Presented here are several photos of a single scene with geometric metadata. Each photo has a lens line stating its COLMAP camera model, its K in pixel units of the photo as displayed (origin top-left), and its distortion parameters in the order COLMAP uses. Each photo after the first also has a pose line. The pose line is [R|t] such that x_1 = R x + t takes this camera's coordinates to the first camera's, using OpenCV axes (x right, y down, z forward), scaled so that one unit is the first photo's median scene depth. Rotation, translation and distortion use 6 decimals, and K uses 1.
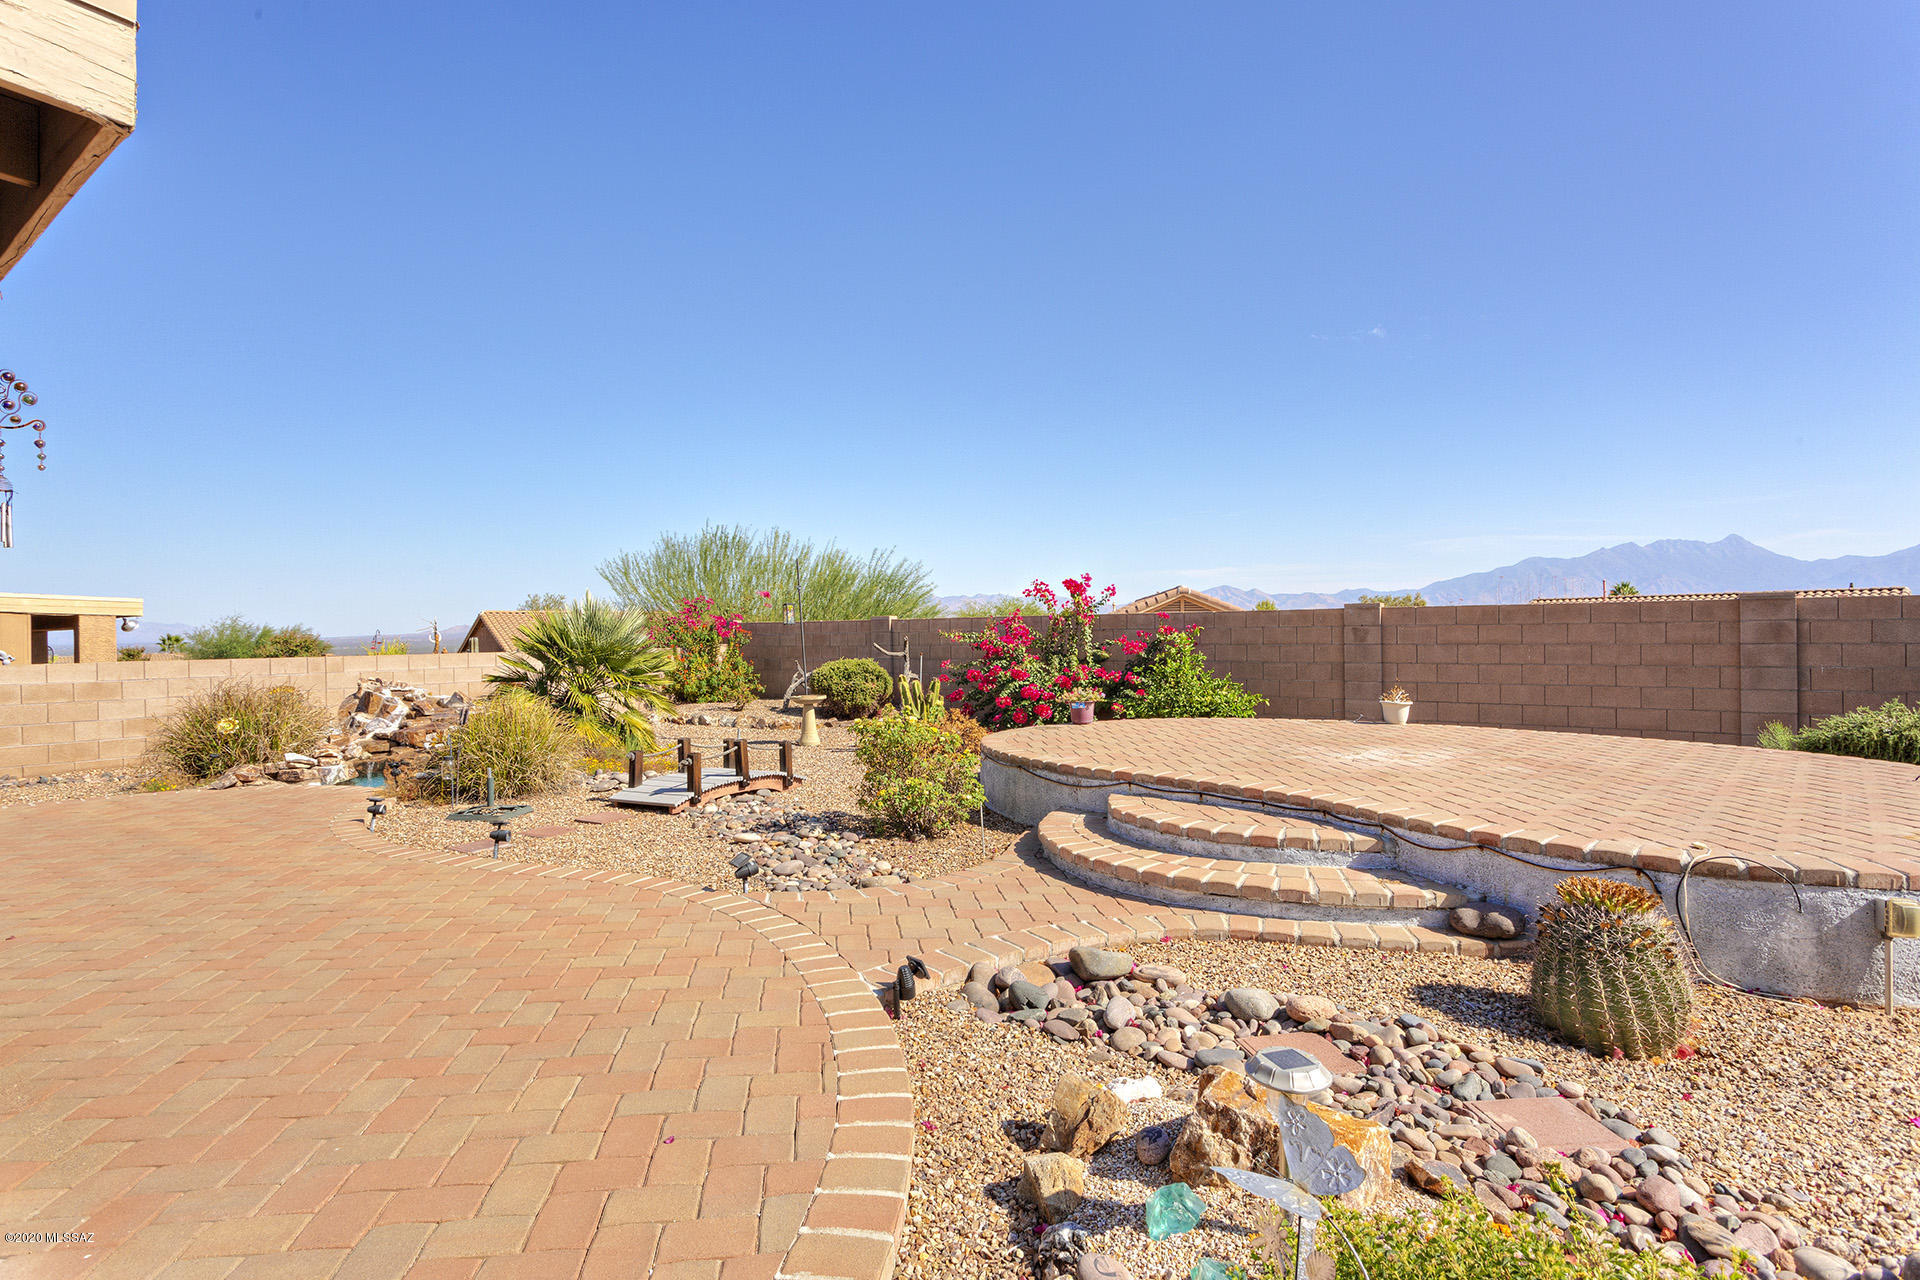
lens RADIAL K [[966.9, 0, 945.8], [0, 966.9, 635.0], [0, 0, 1]] dist [-0.006952, 0.003922]
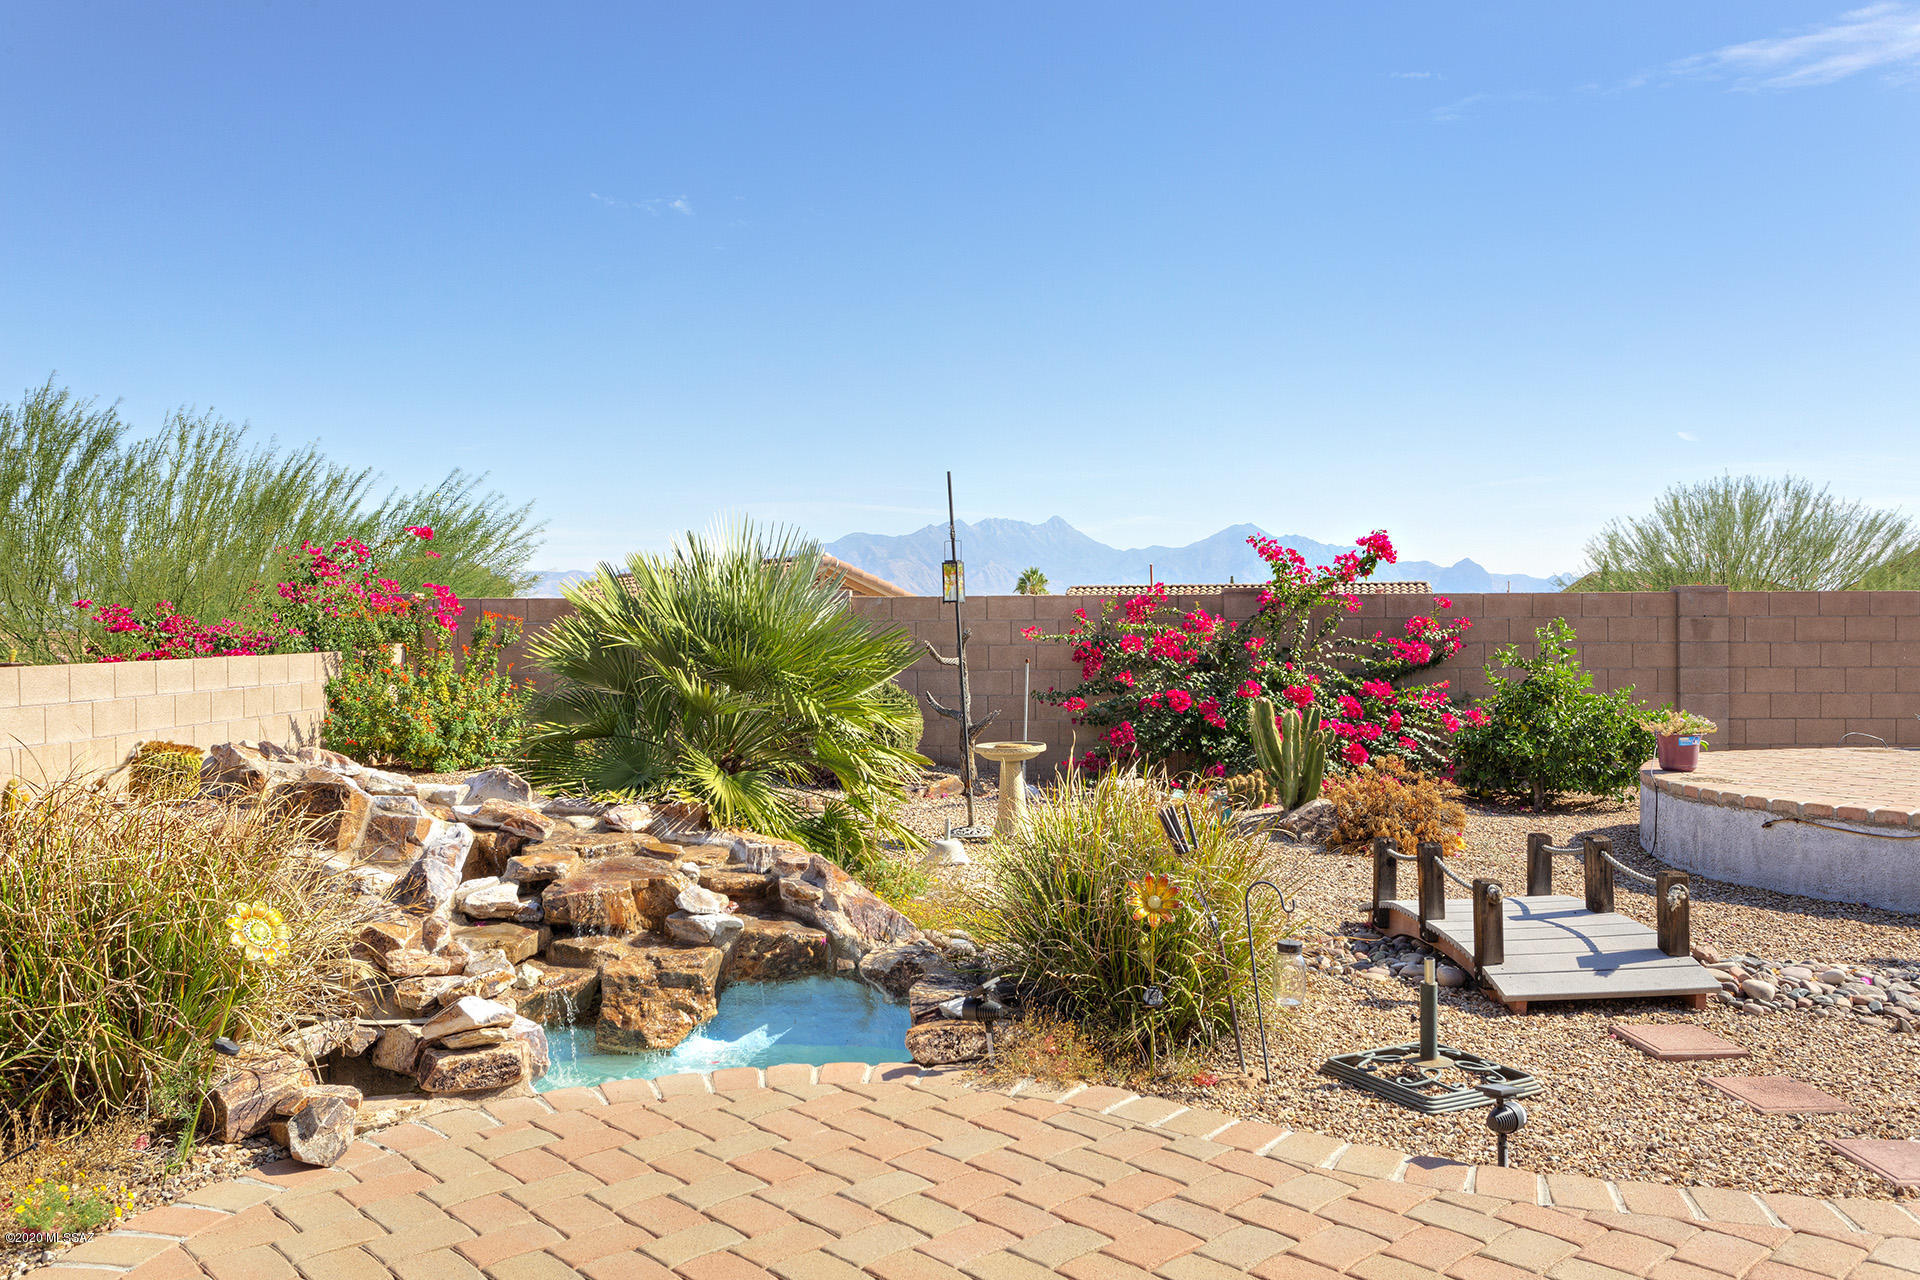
lens RADIAL K [[1457.1, 0, 934.6], [0, 1457.1, 655.1], [0, 0, 1]] dist [0.005103, 0.005325]
pose [[0.820948, -0.005480, 0.570976, -0.975866], [-0.003488, 0.999887, 0.014612, 0.007605], [-0.570992, -0.013987, 0.820836, 0.632482]]
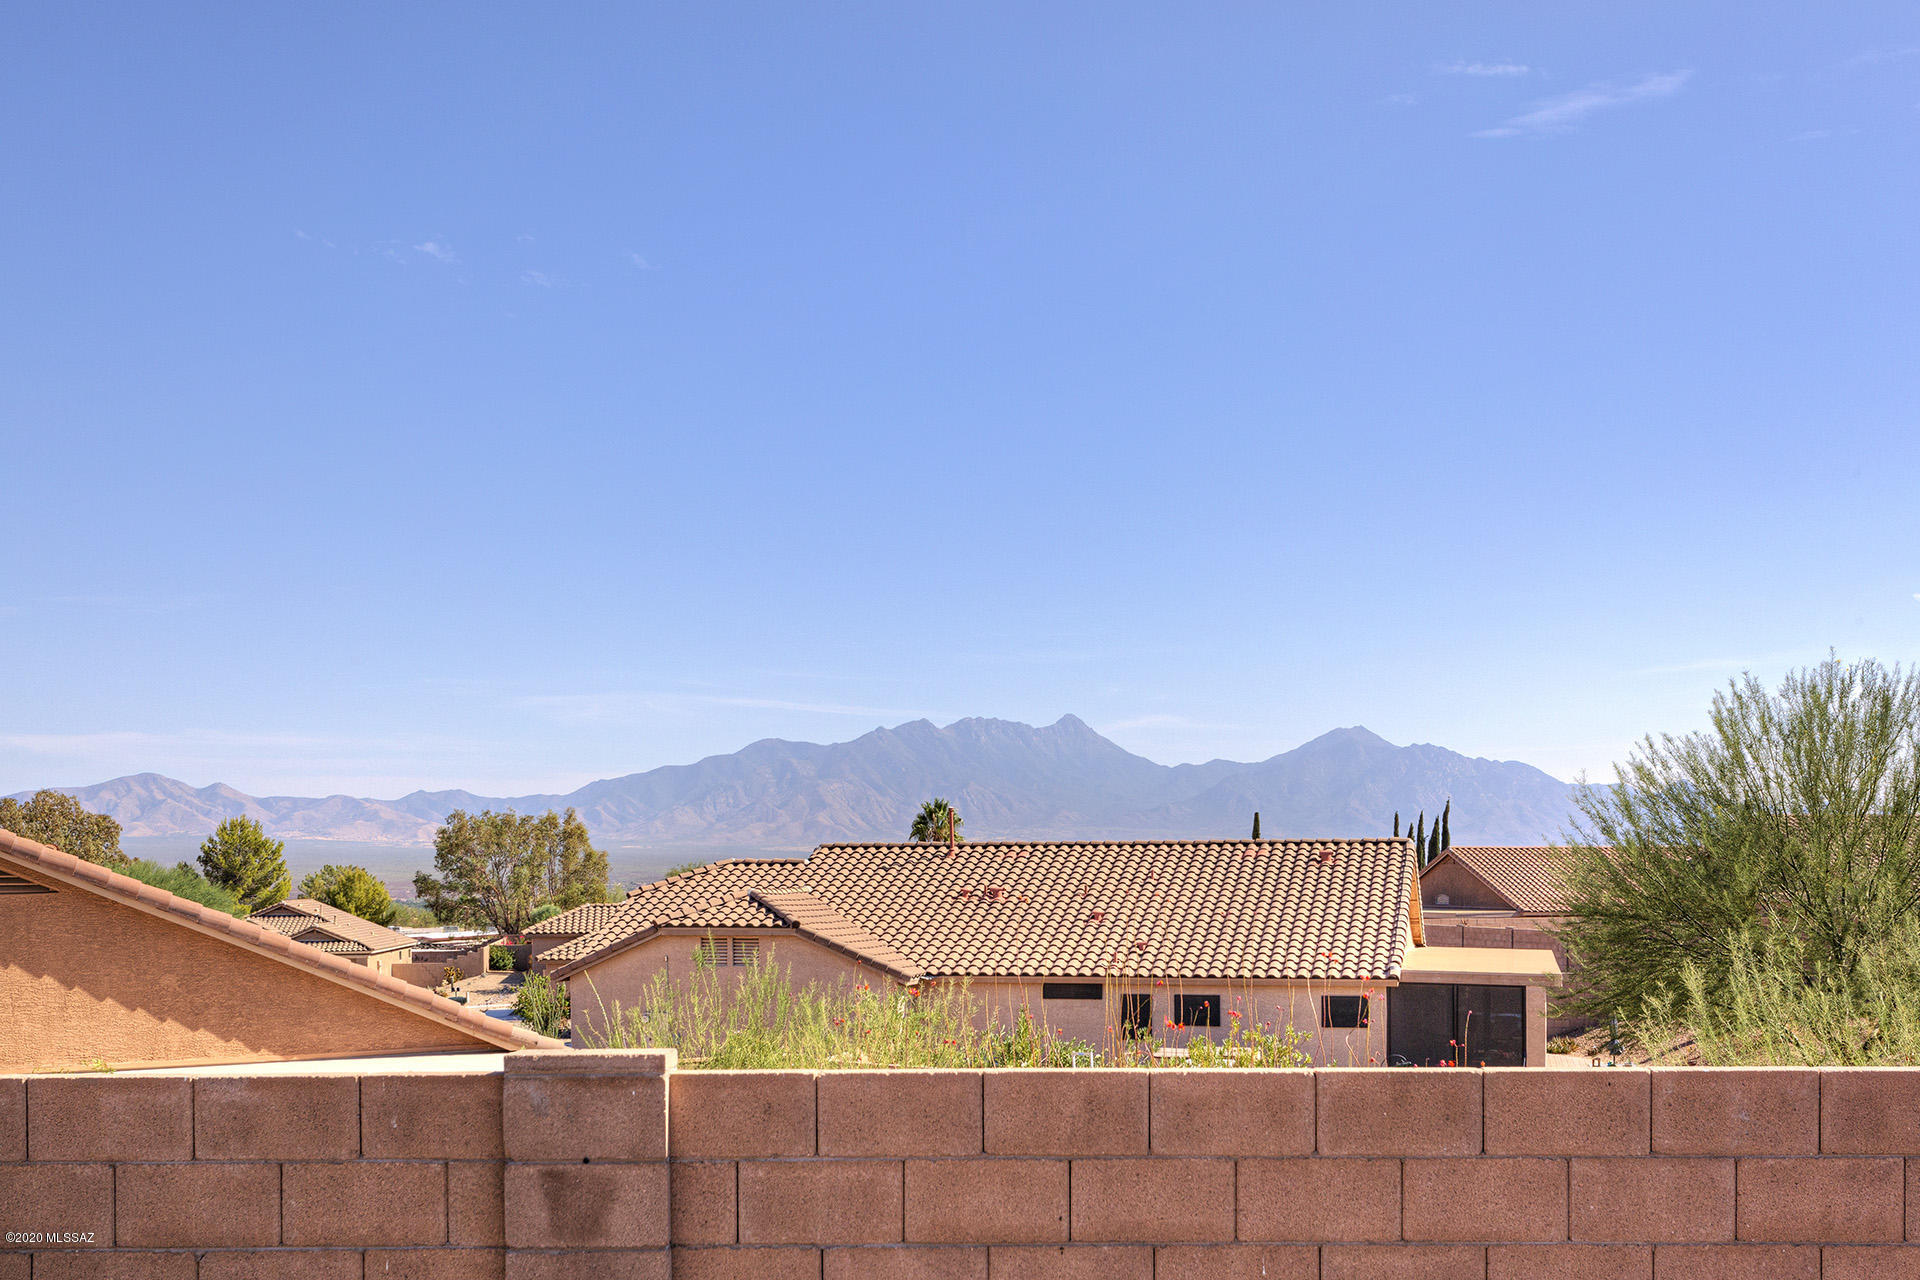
lens RADIAL K [[2180.6, 0, 977.8], [0, 2180.6, 627.9], [0, 0, 1]] dist [-0.018990, 0.000000]
pose [[0.799726, 0.073257, 0.595879, 0.302398], [-0.001593, 0.992783, -0.119913, -0.100815], [-0.600363, 0.094949, 0.794071, 0.817478]]
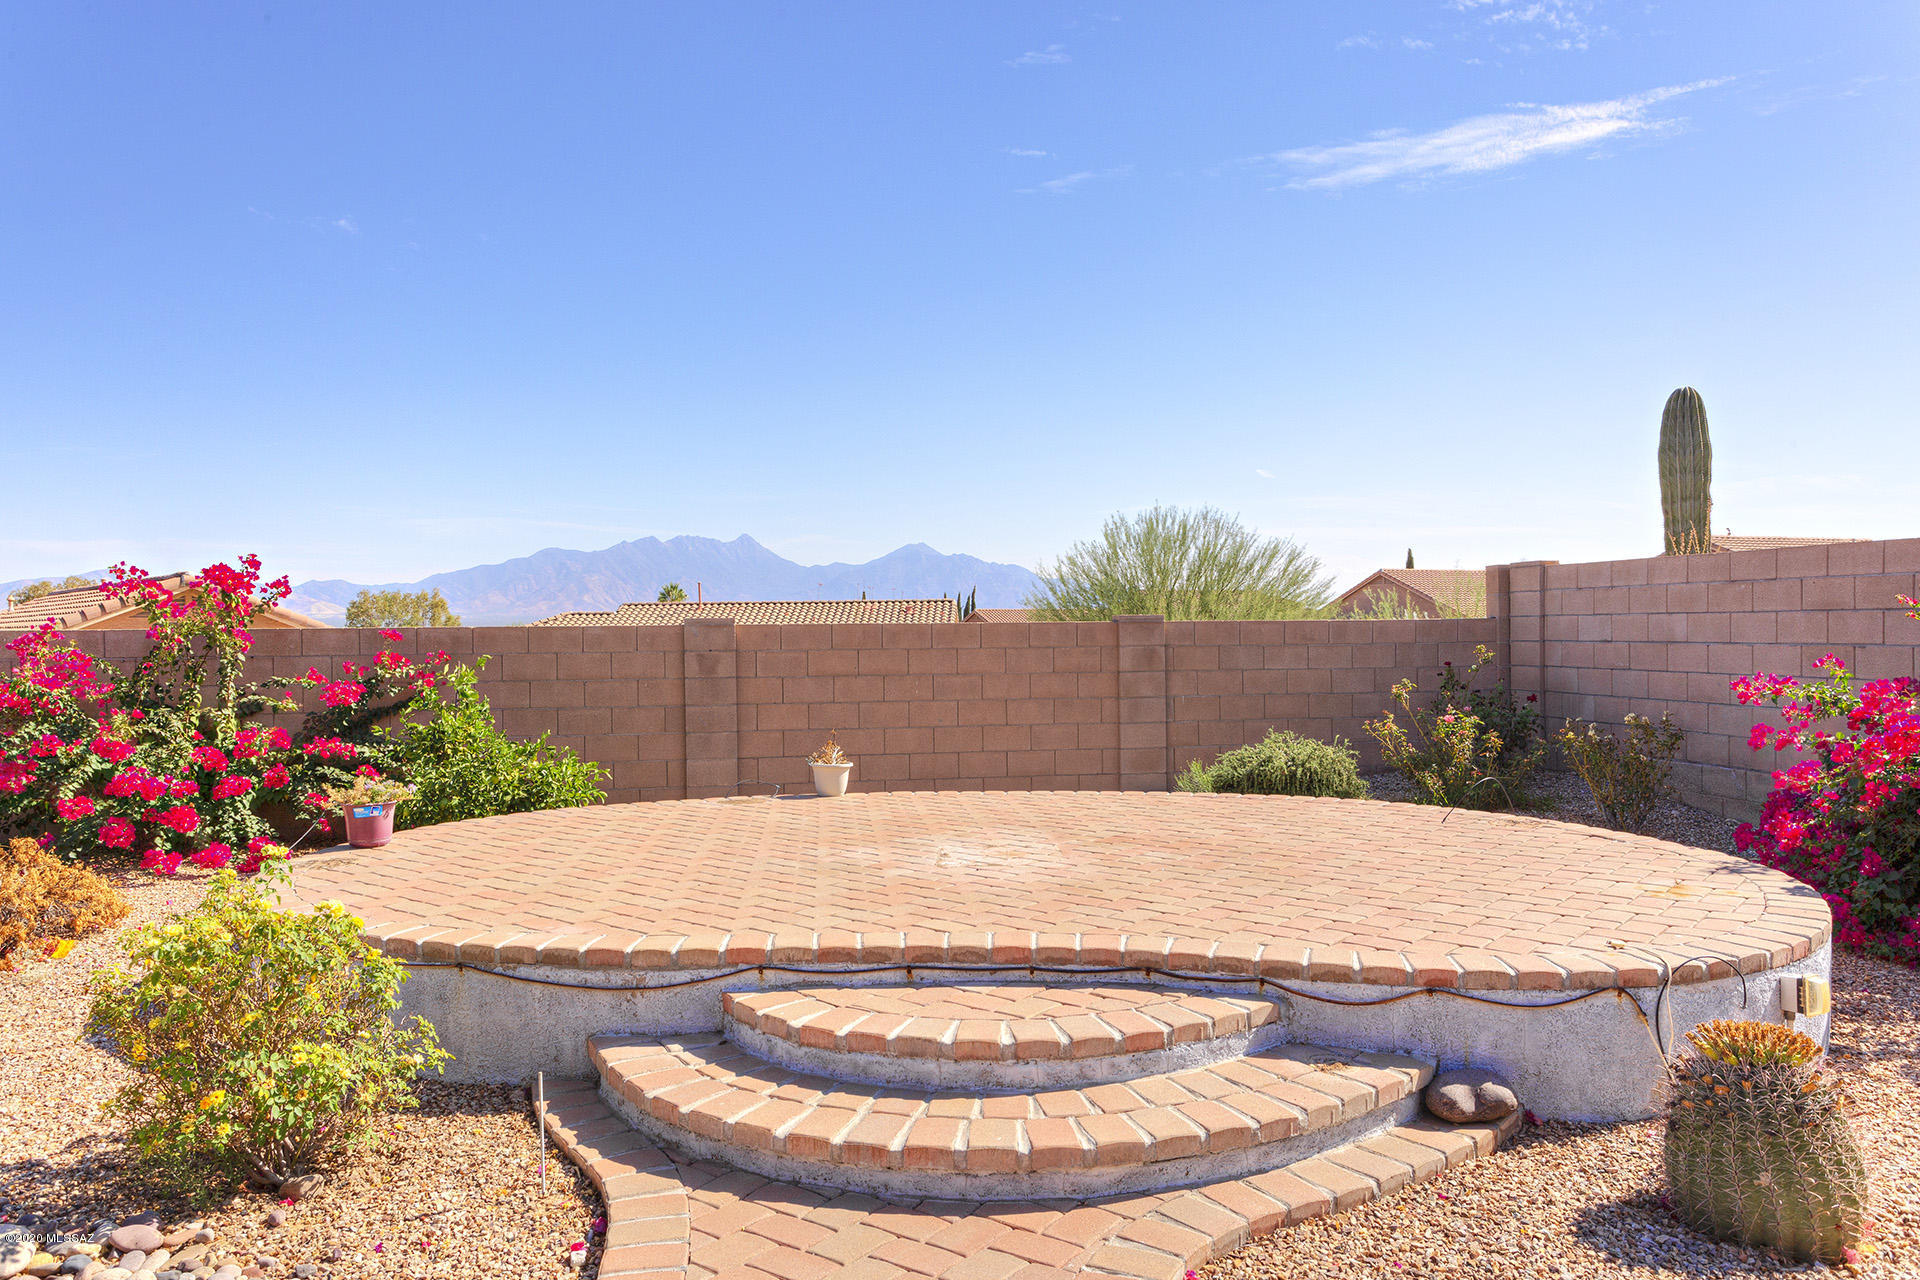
lens RADIAL K [[1345.8, 0, 952.4], [0, 1345.8, 613.7], [0, 0, 1]] dist [-0.004897, 0.002013]
pose [[0.667924, 0.014334, 0.744092, -0.241717], [0.003217, 0.999750, -0.022146, -0.021197], [-0.744223, 0.017186, 0.667710, 0.343512]]
